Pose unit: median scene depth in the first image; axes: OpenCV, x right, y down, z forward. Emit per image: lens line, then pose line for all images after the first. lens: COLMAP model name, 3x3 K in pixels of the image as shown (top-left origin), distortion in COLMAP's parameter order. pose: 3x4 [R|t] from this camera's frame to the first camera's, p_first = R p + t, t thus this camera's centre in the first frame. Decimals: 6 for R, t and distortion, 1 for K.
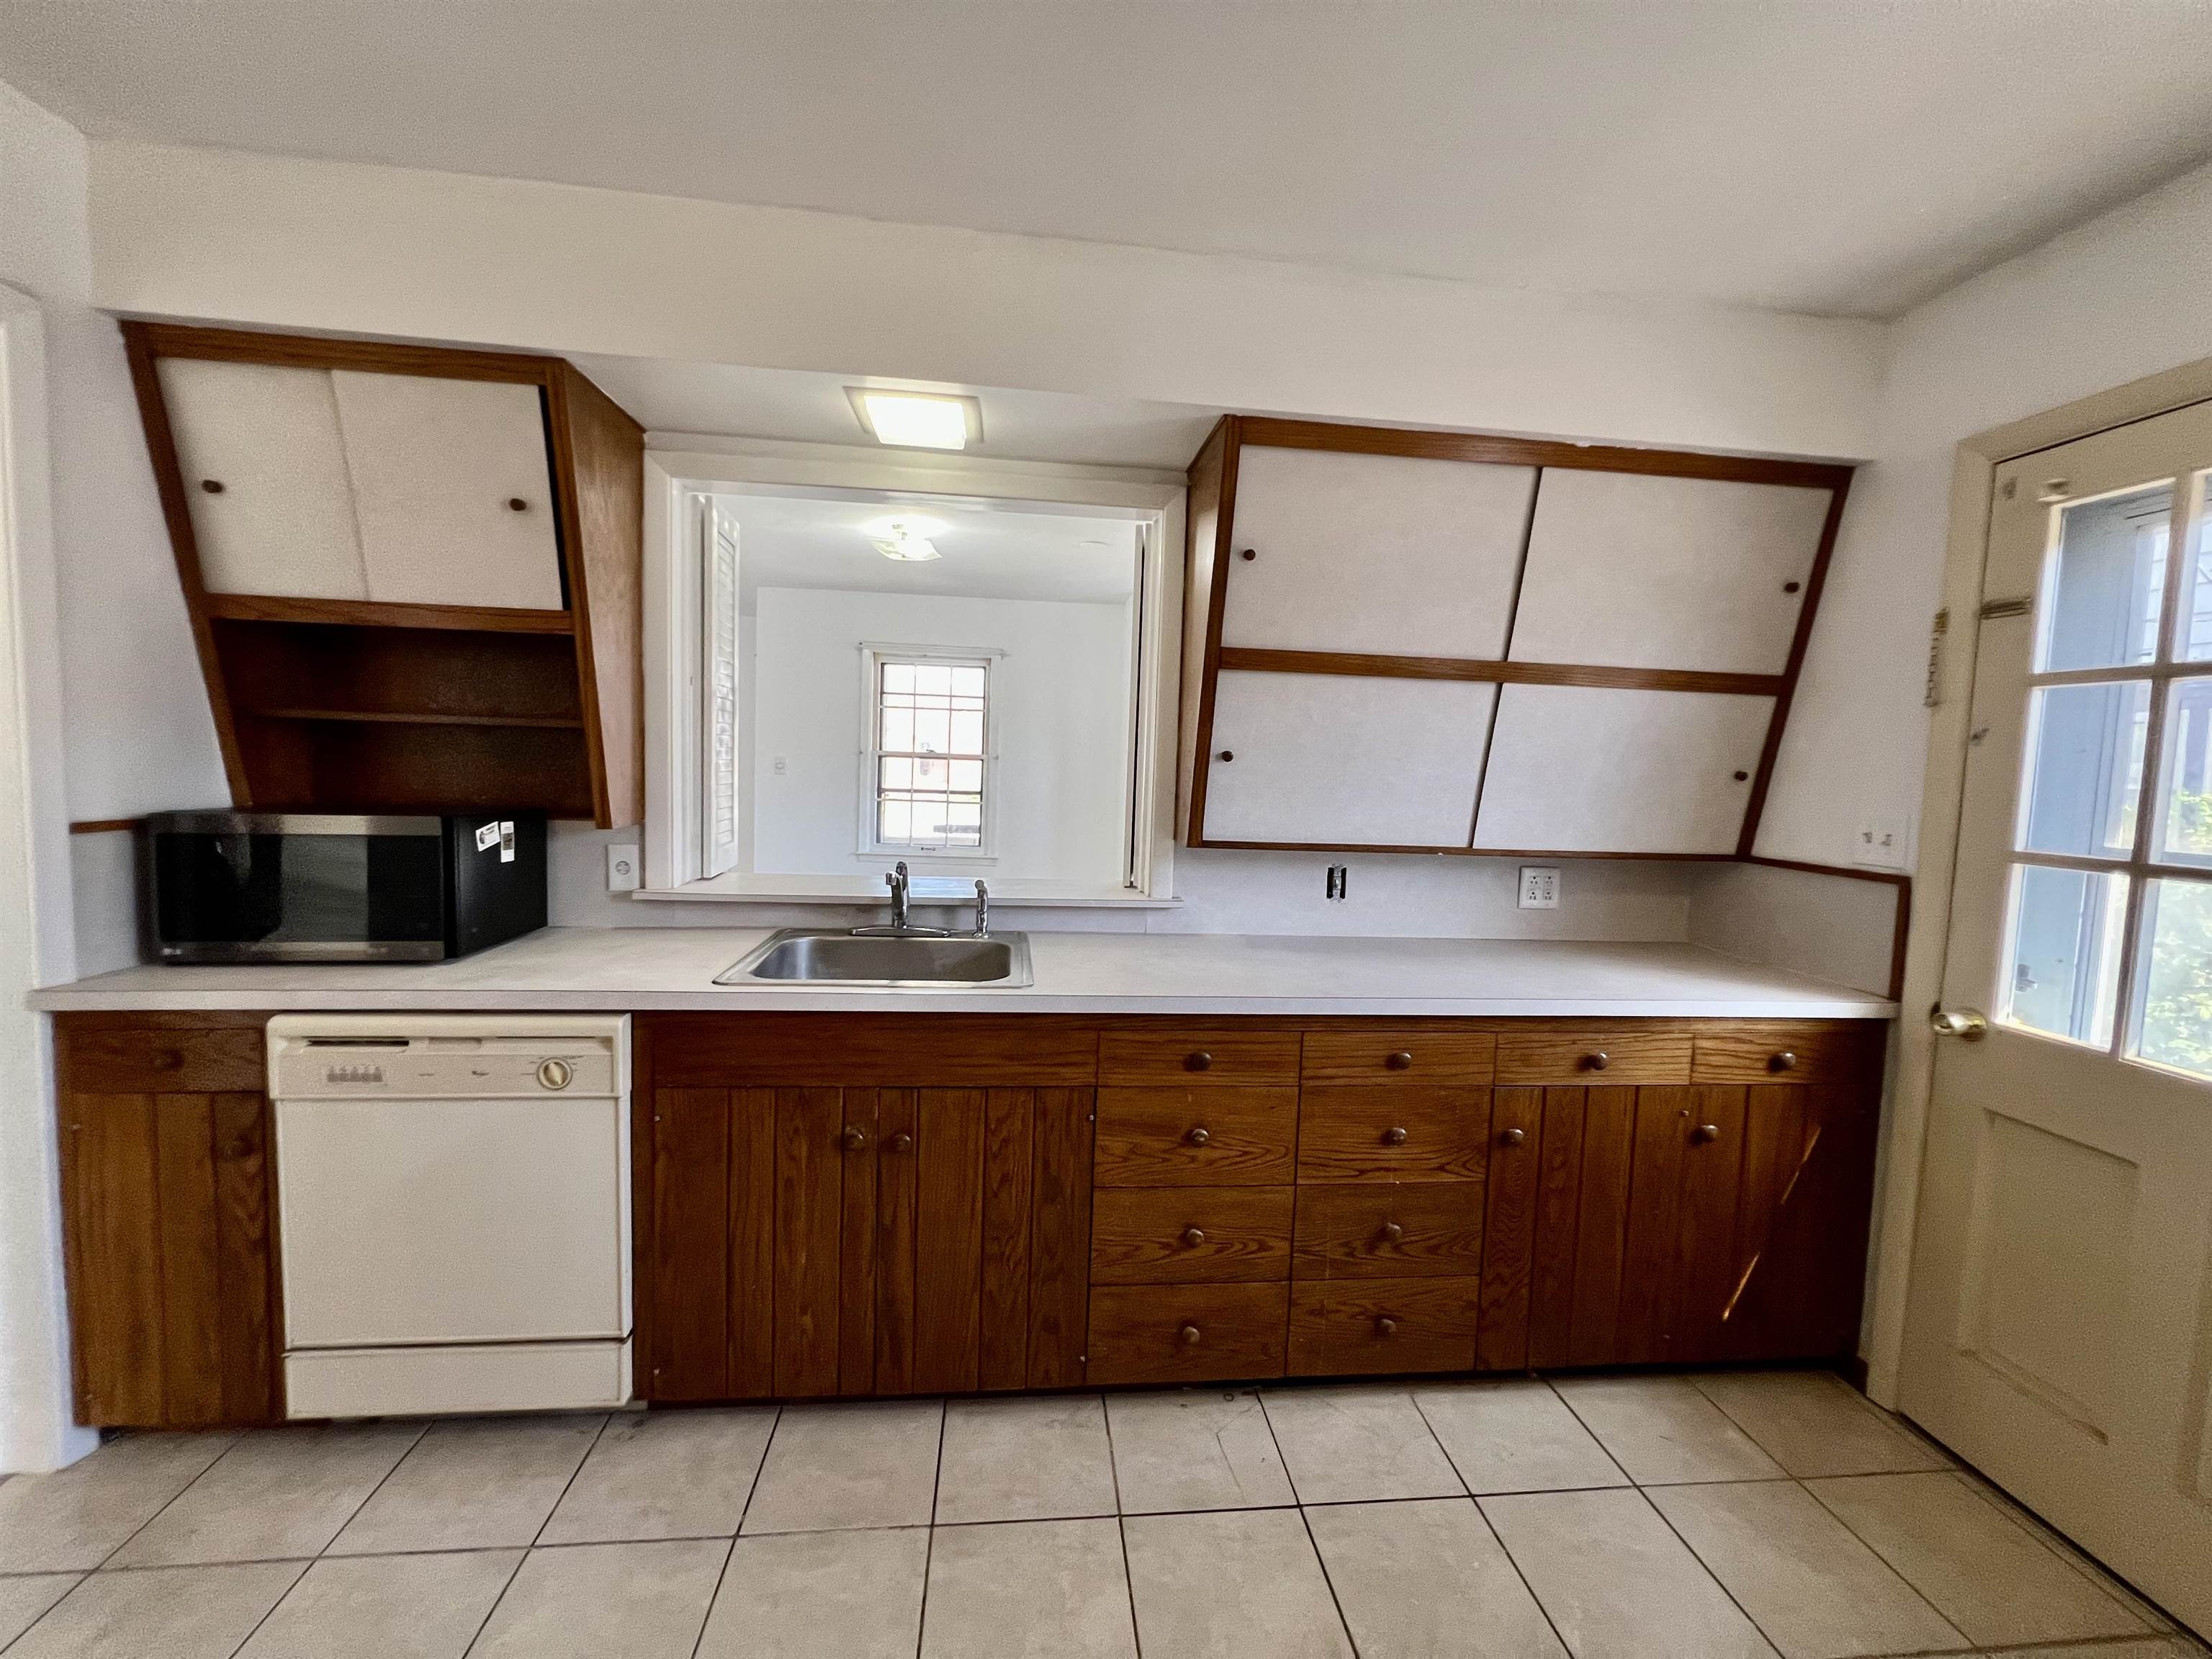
lens RADIAL K [[888.2, 0, 1118.7], [0, 888.2, 823.1], [0, 0, 1]] dist [-0.002733, 0.001292]
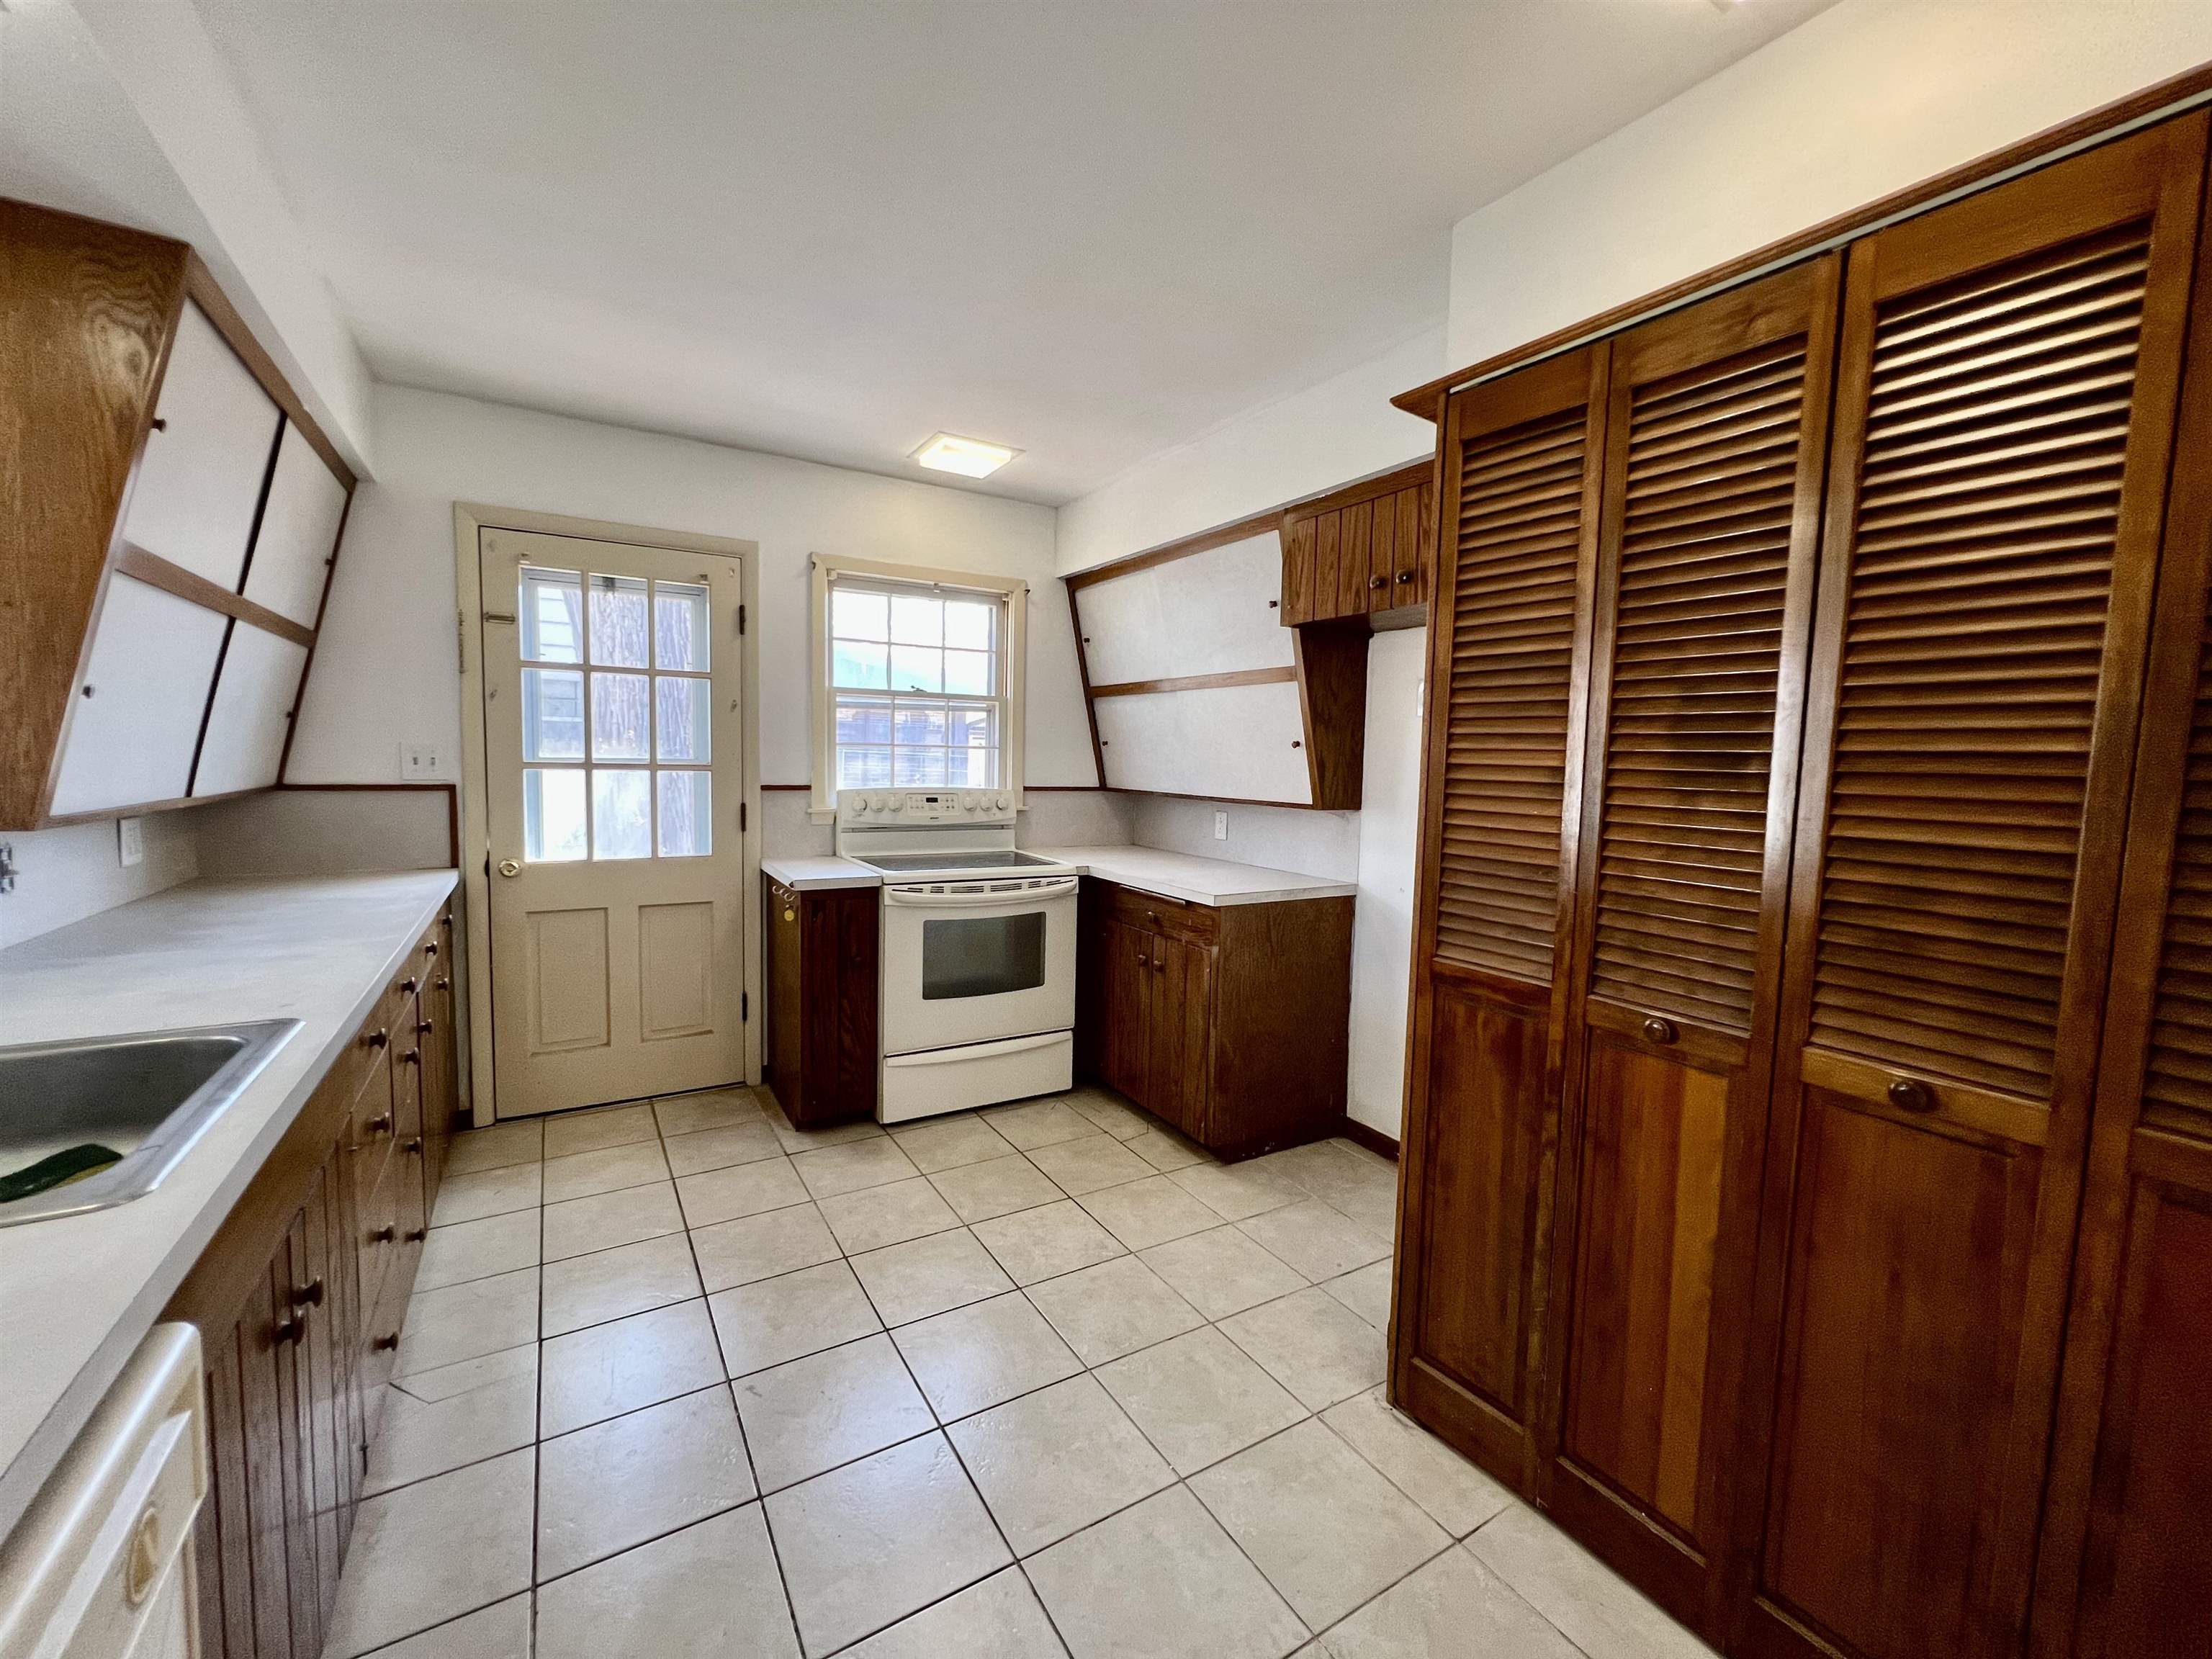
lens RADIAL K [[888.2, 0, 1103.8], [0, 888.2, 823.0], [0, 0, 1]] dist [-0.002733, 0.001292]
pose [[-0.441636, -0.112561, 0.890105, -0.936635], [0.023487, 0.990308, 0.136886, -0.054858], [-0.896887, 0.081360, -0.434712, 0.657179]]
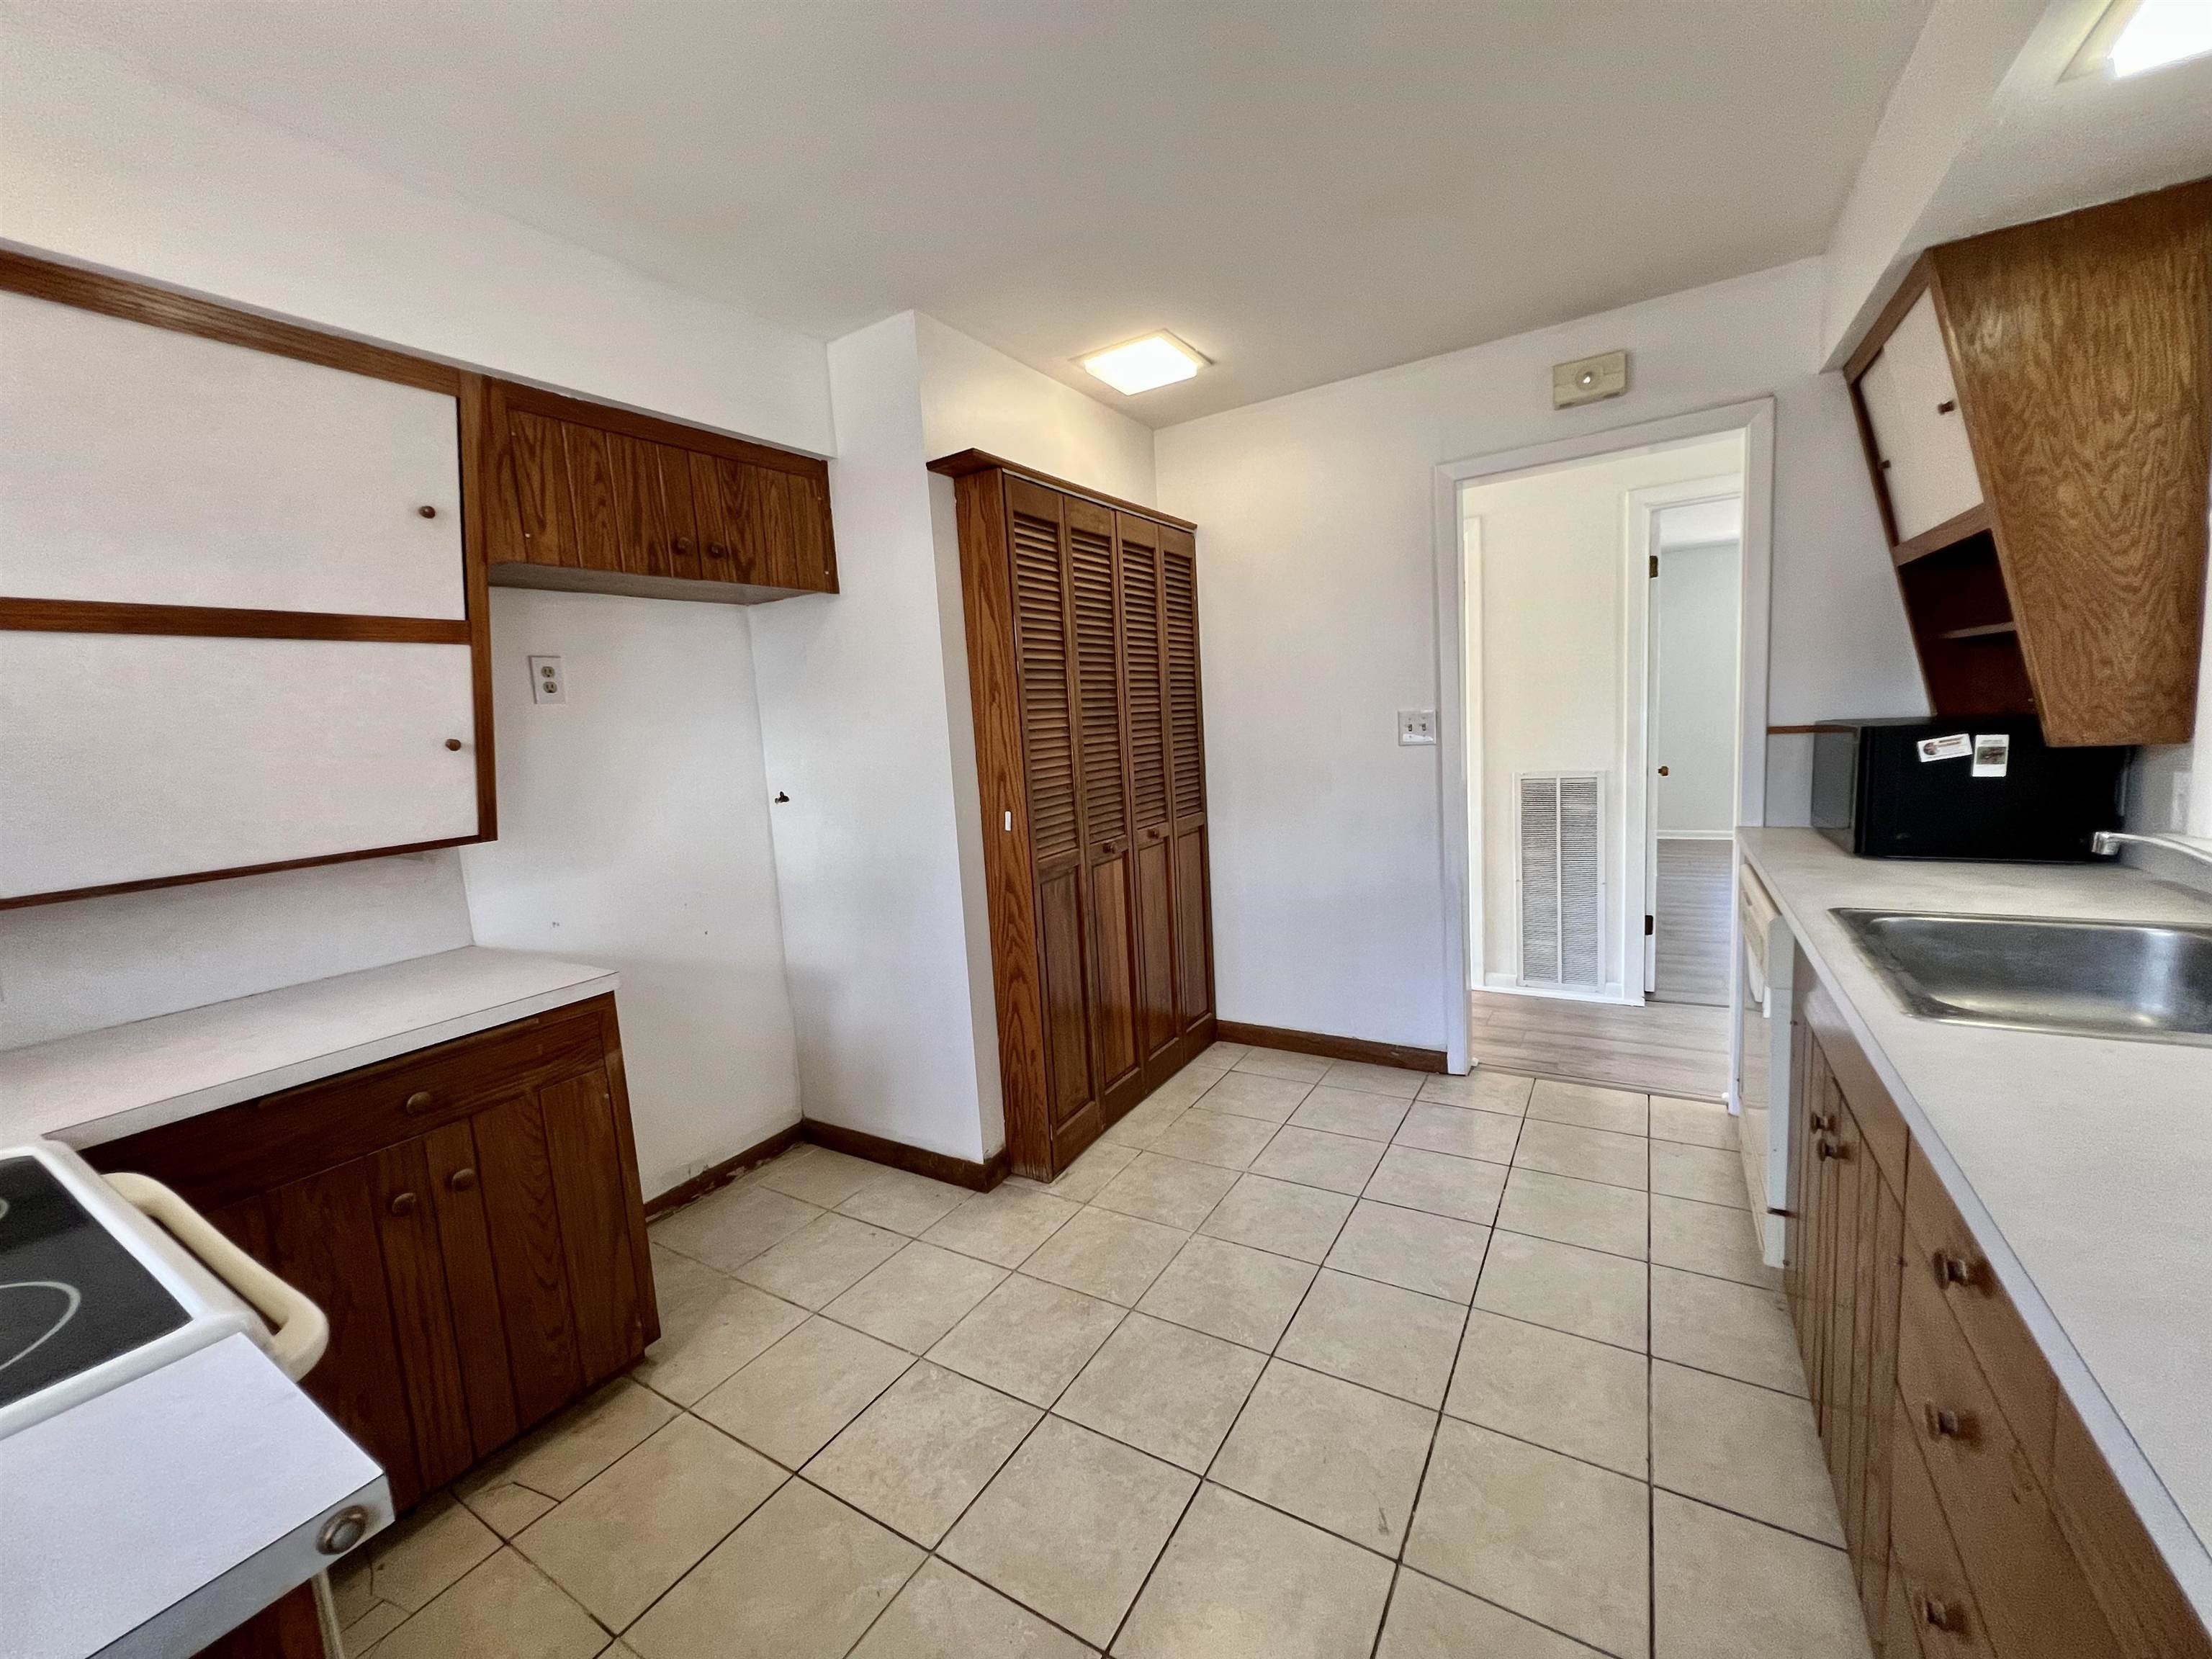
lens RADIAL K [[888.2, 0, 1099.2], [0, 888.2, 817.4], [0, 0, 1]] dist [-0.002733, 0.001292]
pose [[-0.599847, 0.098383, -0.794043, 0.689132], [-0.011861, 0.991209, 0.131772, -0.029157], [0.800027, 0.088461, -0.593407, 0.832269]]
